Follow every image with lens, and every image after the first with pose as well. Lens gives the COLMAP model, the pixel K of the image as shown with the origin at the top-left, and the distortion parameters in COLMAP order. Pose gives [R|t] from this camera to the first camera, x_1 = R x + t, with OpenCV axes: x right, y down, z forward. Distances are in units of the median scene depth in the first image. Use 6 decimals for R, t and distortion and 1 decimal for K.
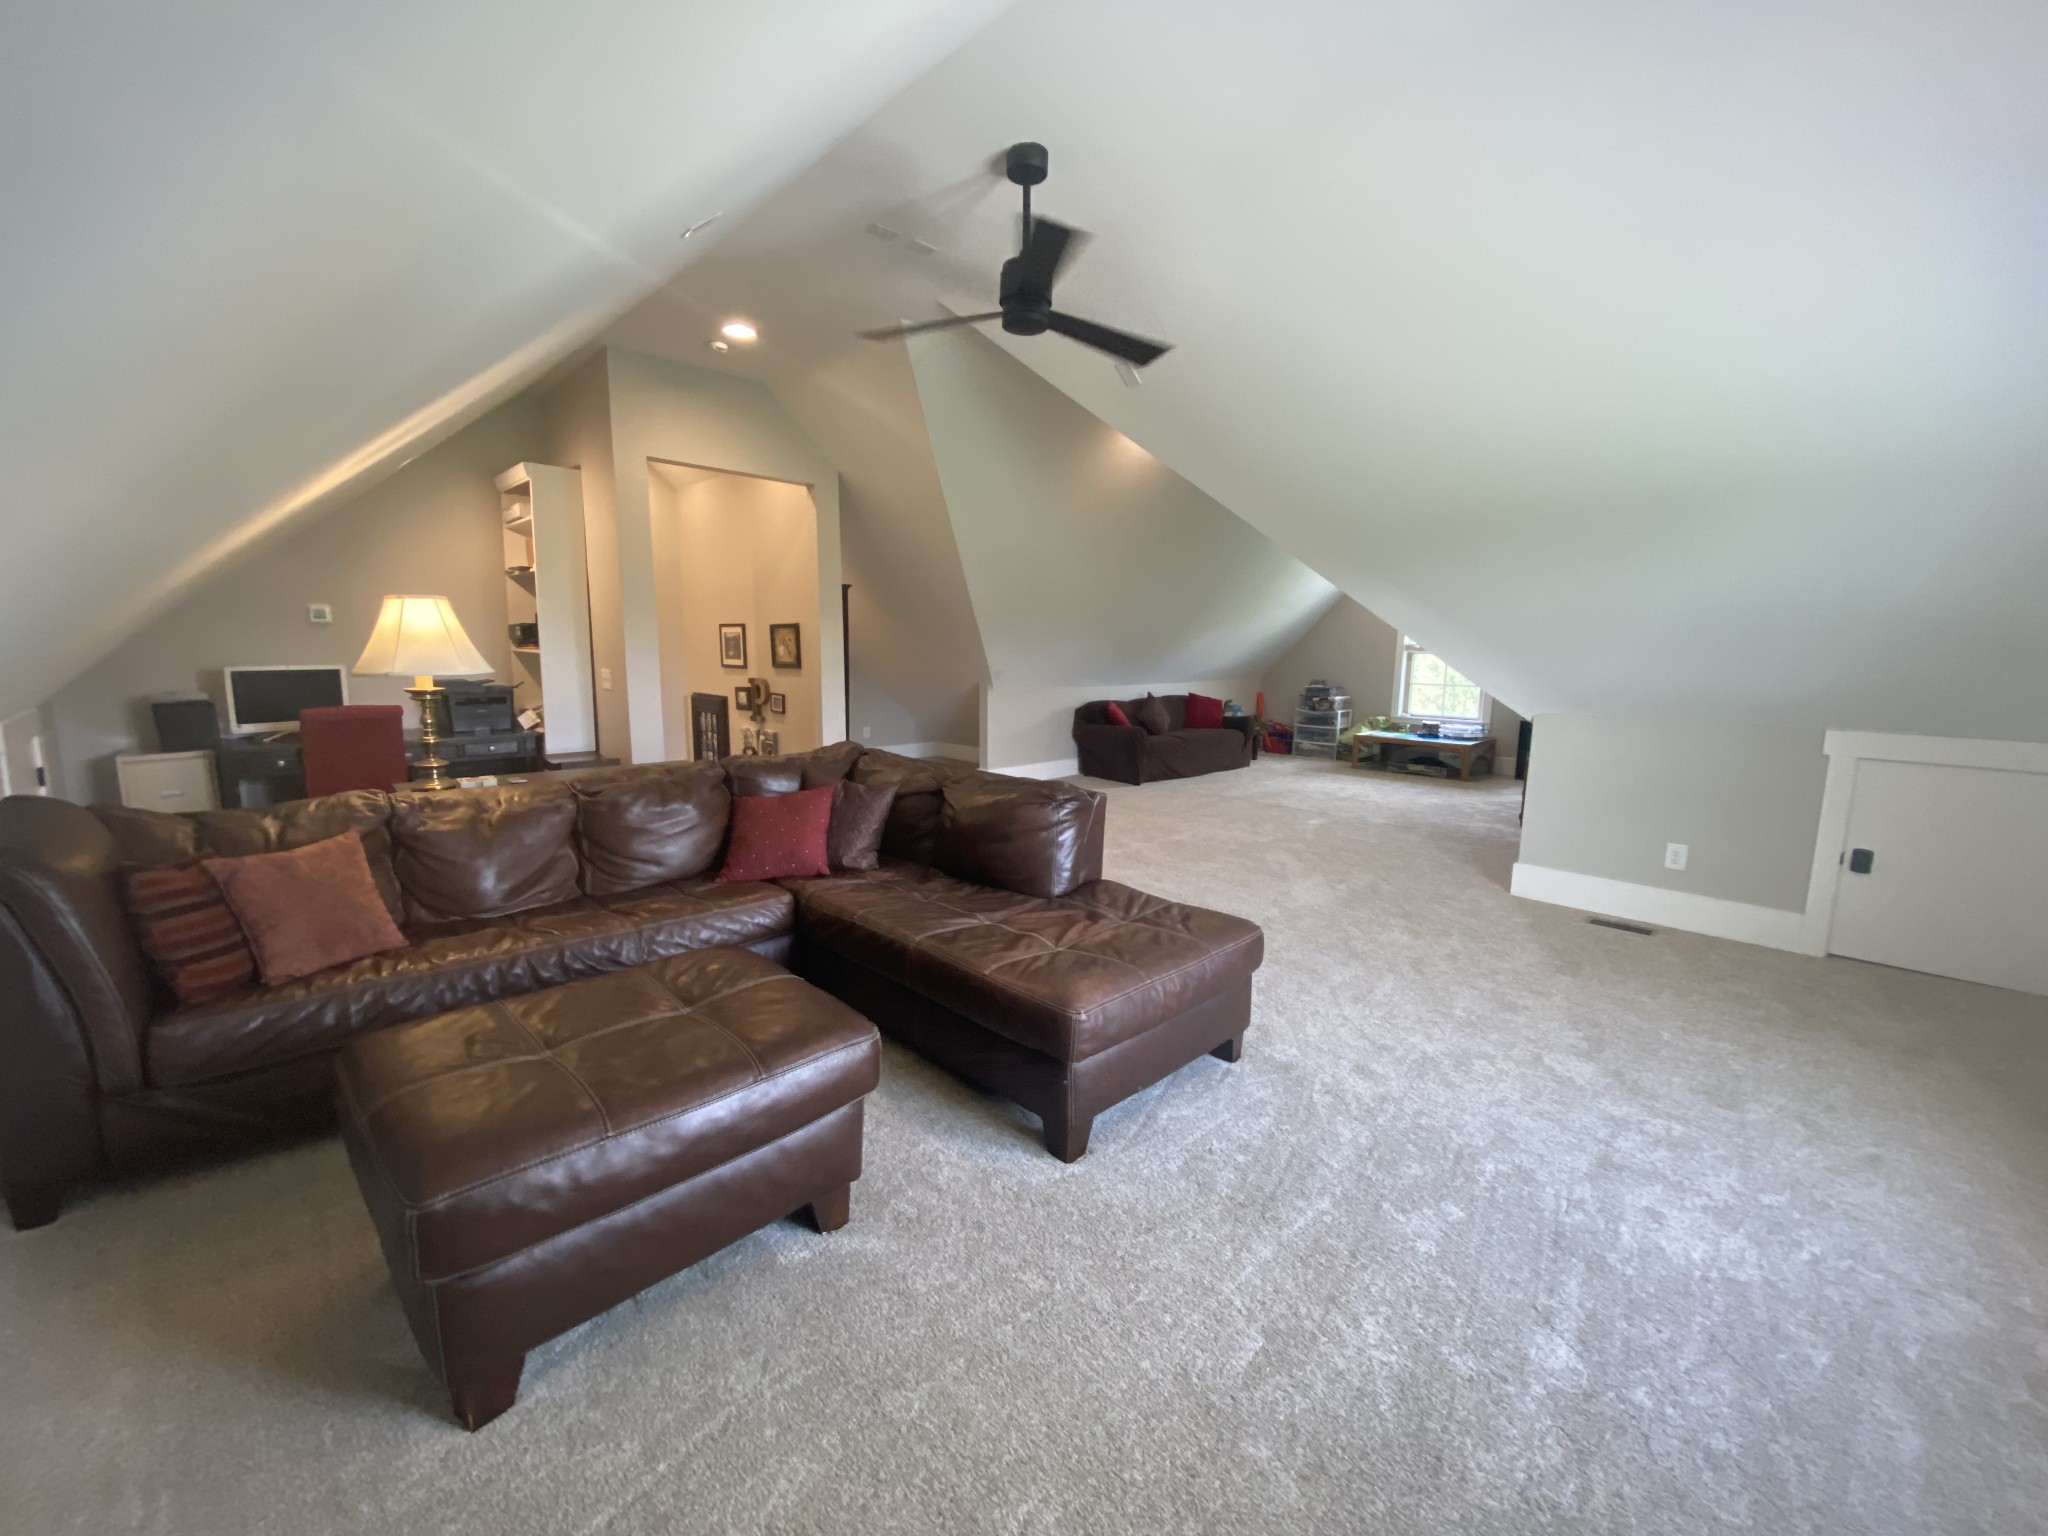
lens RADIAL K [[823.8, 0, 1017.2], [0, 823.8, 771.3], [0, 0, 1]] dist [0.016261, -0.019087]
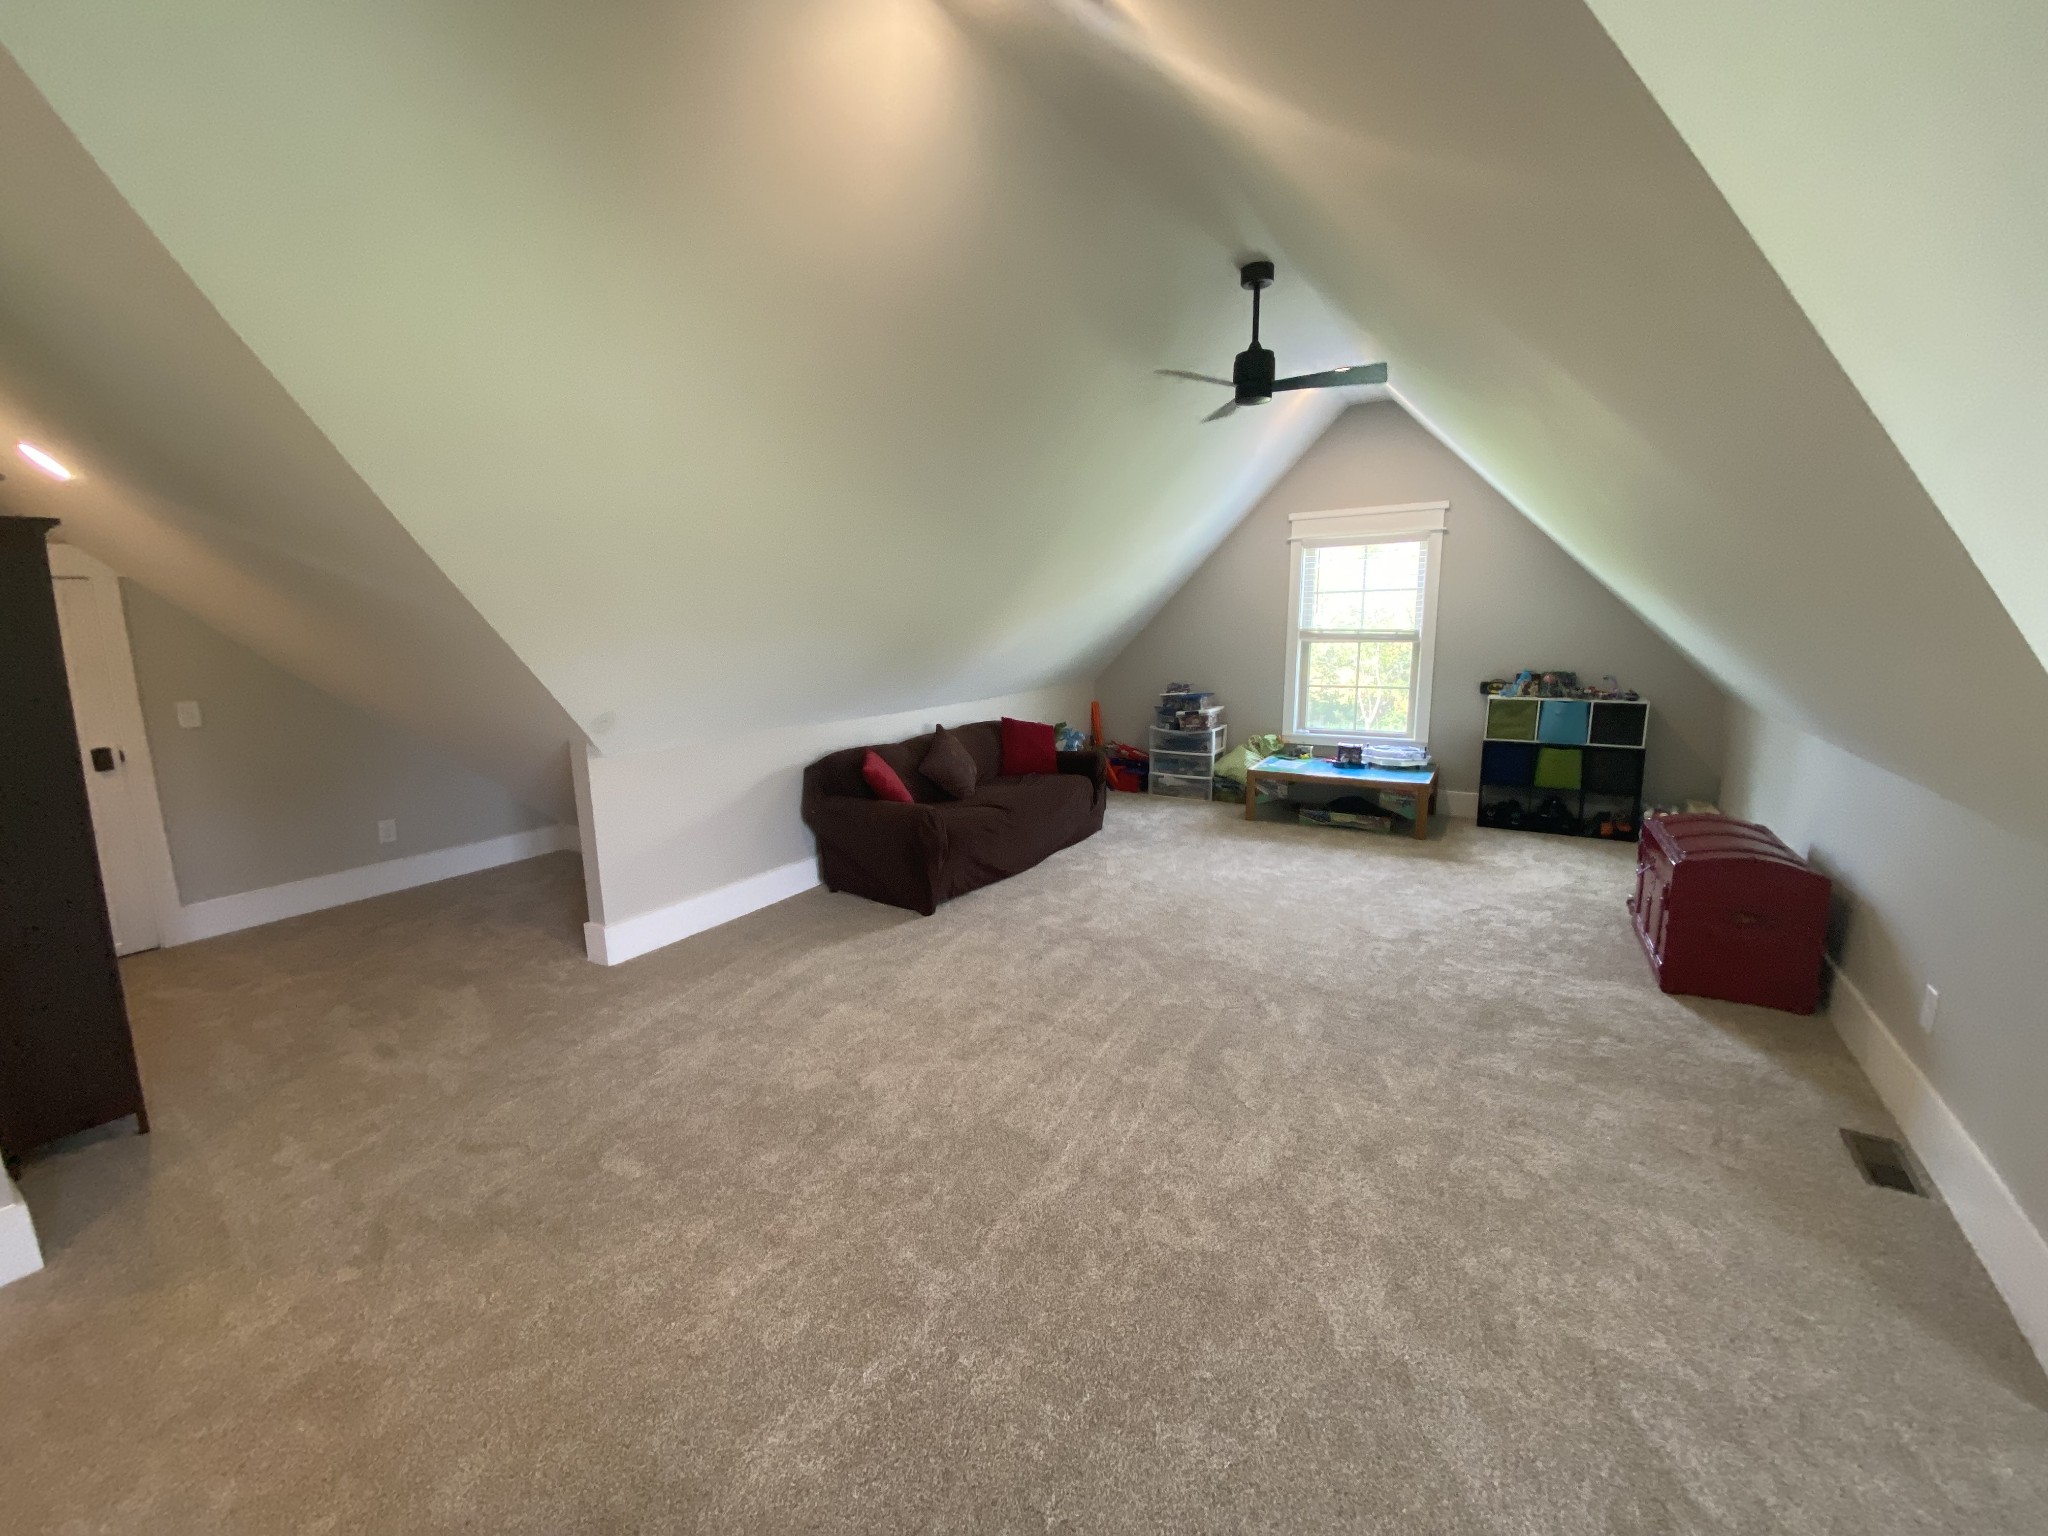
lens RADIAL K [[823.8, 0, 1017.2], [0, 823.8, 771.3], [0, 0, 1]] dist [0.016261, -0.019087]
pose [[0.965720, -0.063945, 0.251587, 0.062777], [0.057719, 0.997818, 0.032056, -0.074884], [-0.253088, -0.016436, 0.967304, 0.407056]]
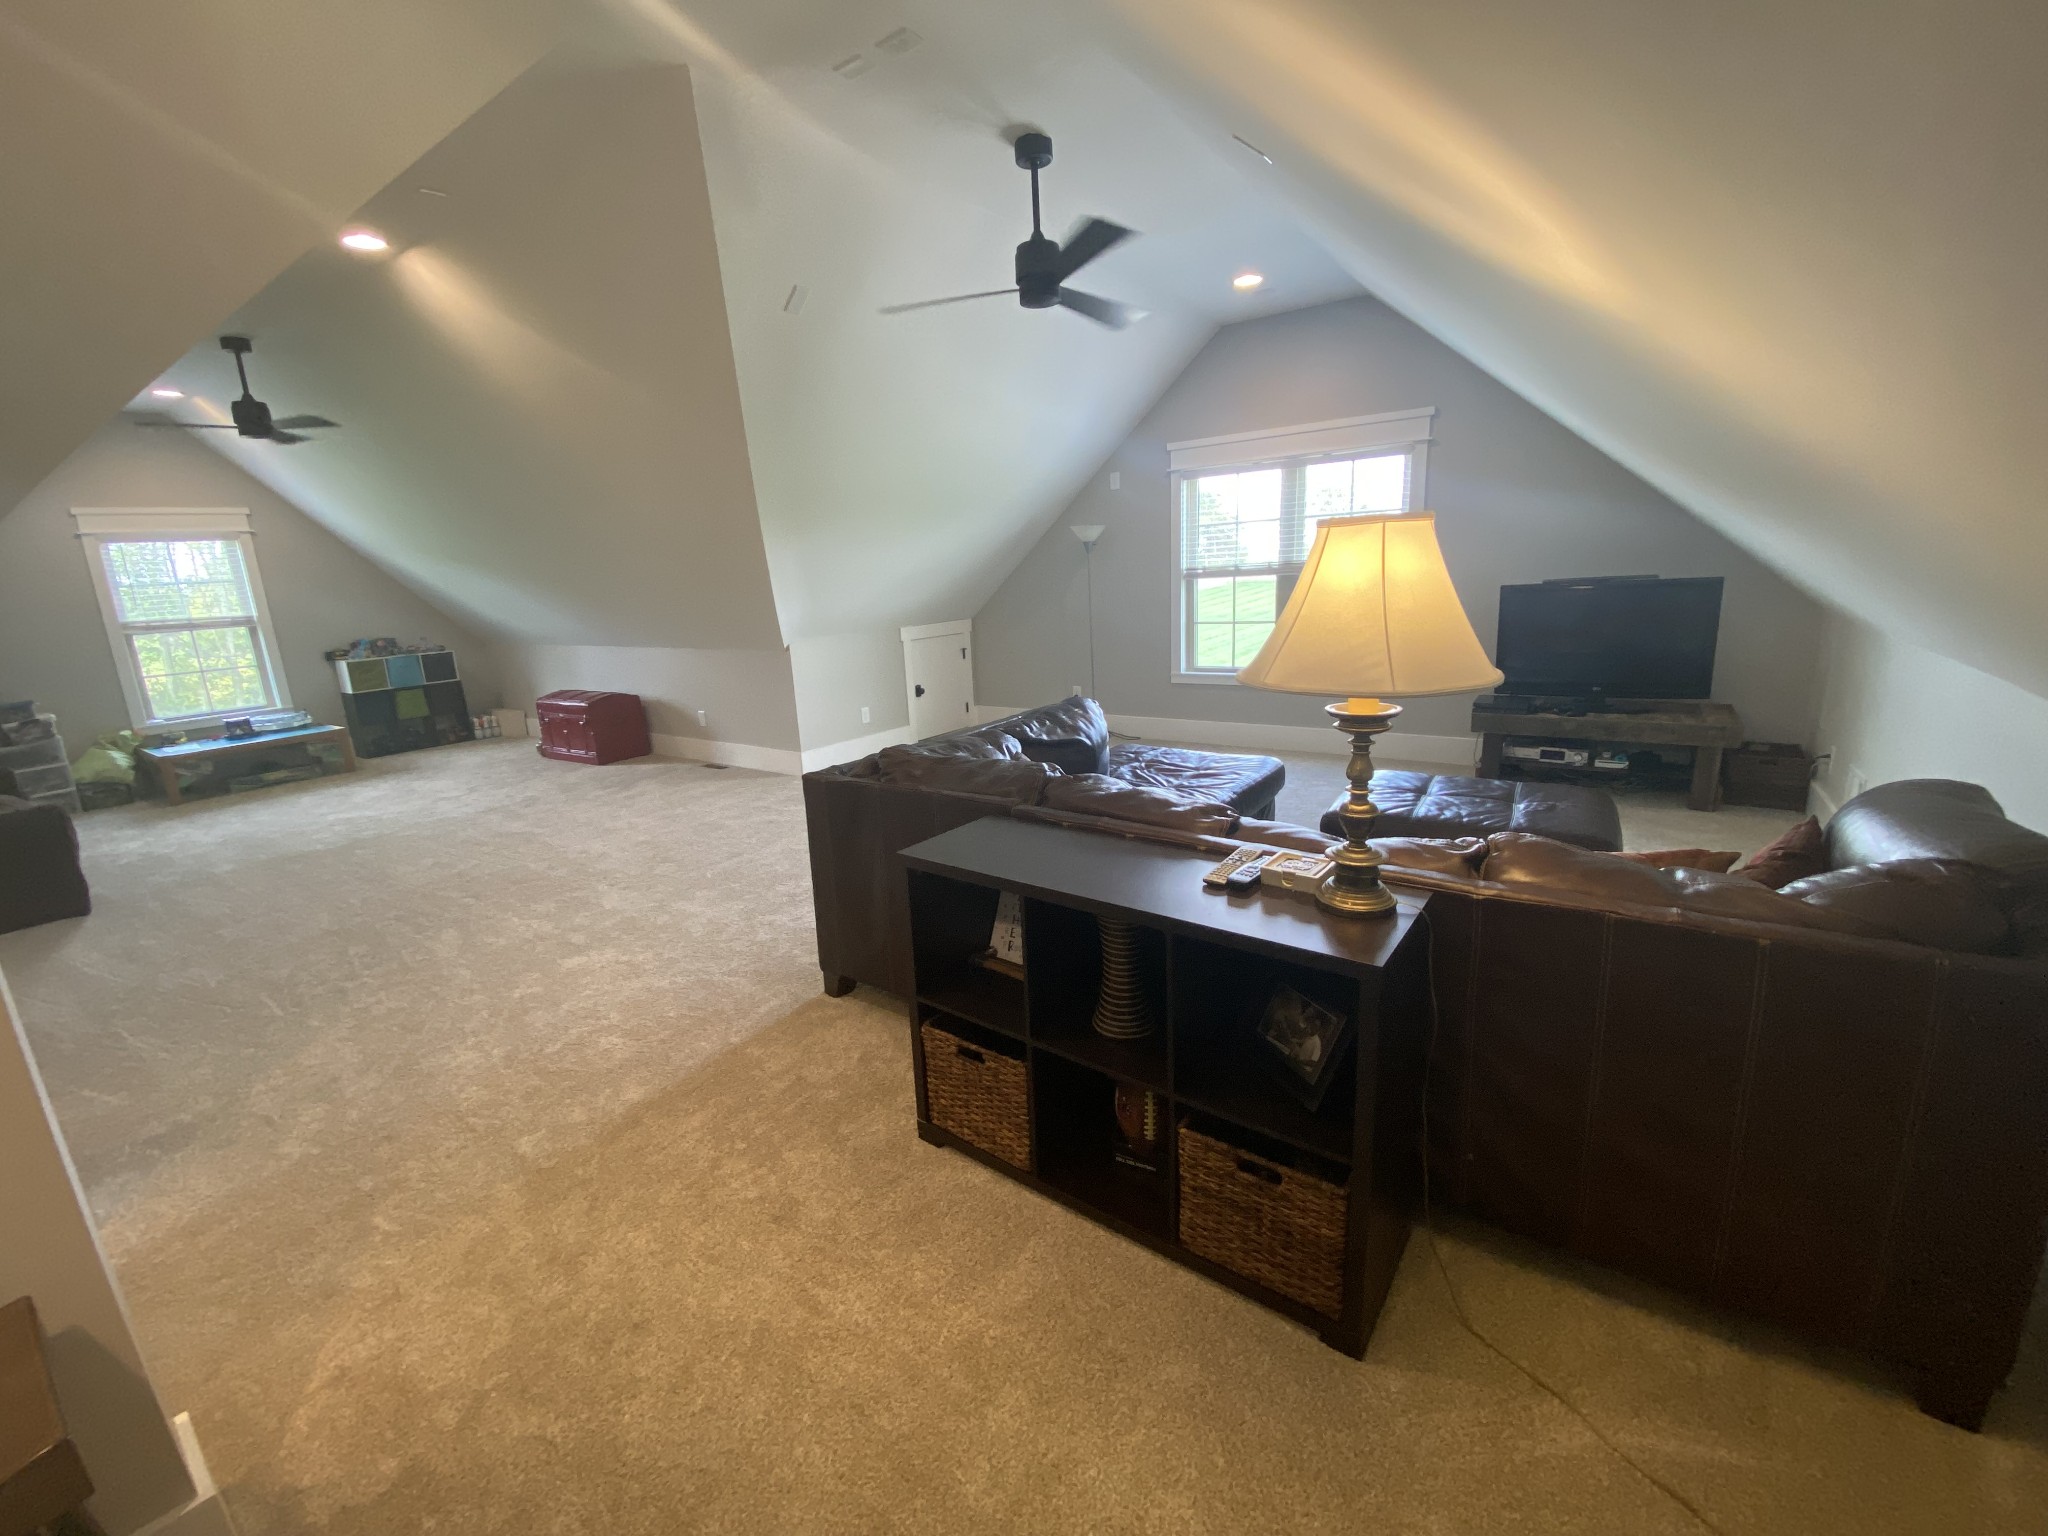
lens RADIAL K [[845.2, 0, 1018.8], [0, 845.2, 756.0], [0, 0, 1]] dist [0.031896, -0.026630]
pose [[-0.200135, -0.205390, 0.957998, -0.400988], [0.197275, 0.949308, 0.244740, -0.076513], [-0.959702, 0.237970, -0.149471, 0.427802]]
